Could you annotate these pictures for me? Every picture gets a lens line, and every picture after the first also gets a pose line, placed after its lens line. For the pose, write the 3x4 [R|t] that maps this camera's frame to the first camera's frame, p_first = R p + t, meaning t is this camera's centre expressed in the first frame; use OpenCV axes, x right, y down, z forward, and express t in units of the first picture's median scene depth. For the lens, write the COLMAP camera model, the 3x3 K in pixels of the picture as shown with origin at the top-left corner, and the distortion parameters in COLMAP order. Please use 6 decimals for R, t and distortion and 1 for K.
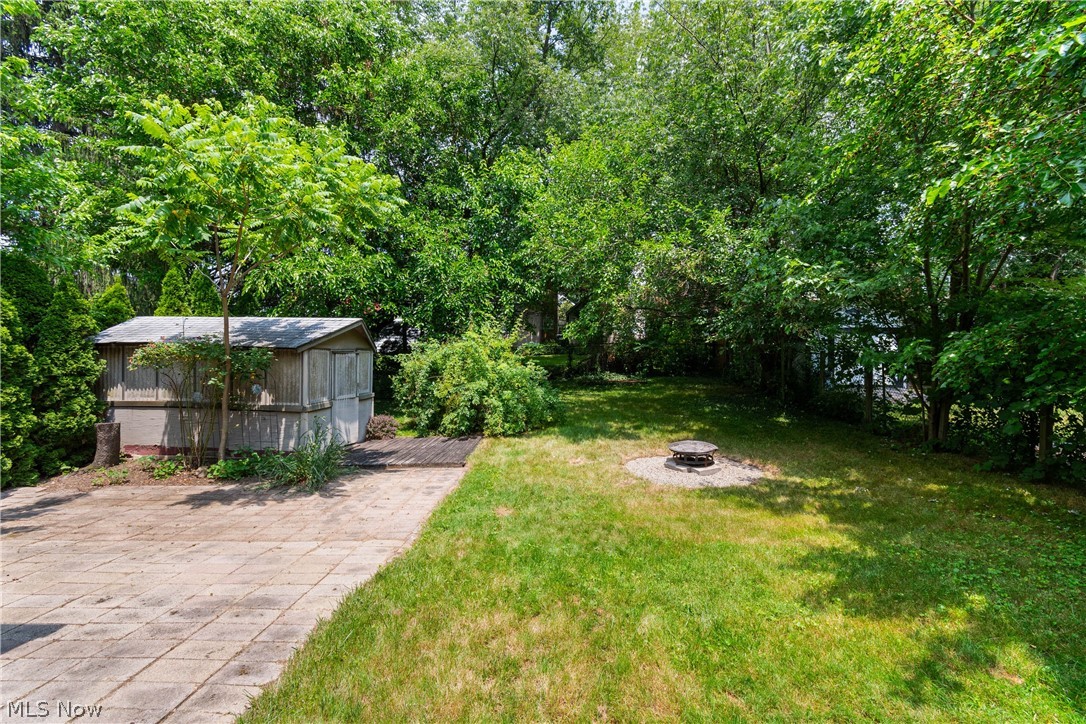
lens RADIAL K [[474.7, 0, 550.6], [0, 474.7, 360.6], [0, 0, 1]] dist [0.000541, -0.000009]
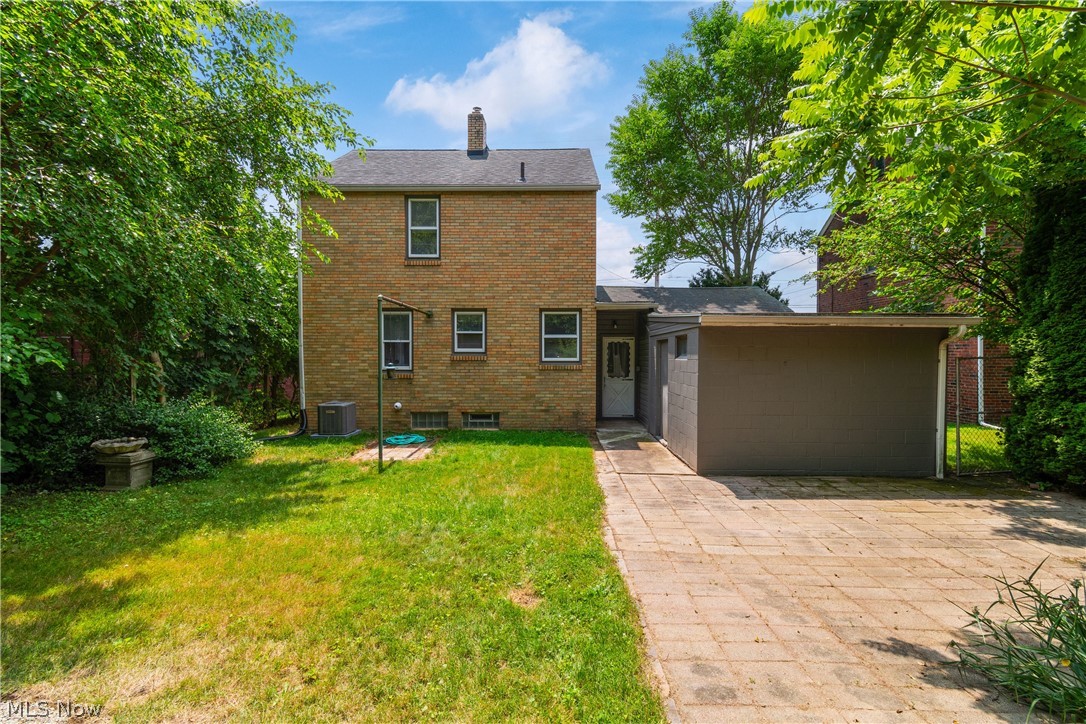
lens RADIAL K [[474.7, 0, 550.6], [0, 474.7, 360.6], [0, 0, 1]] dist [0.000541, -0.000009]
pose [[-0.999858, -0.000912, -0.016820, -0.160775], [-0.000909, 1.000000, -0.000177, -0.007070], [0.016820, -0.000161, -0.999859, 2.139698]]
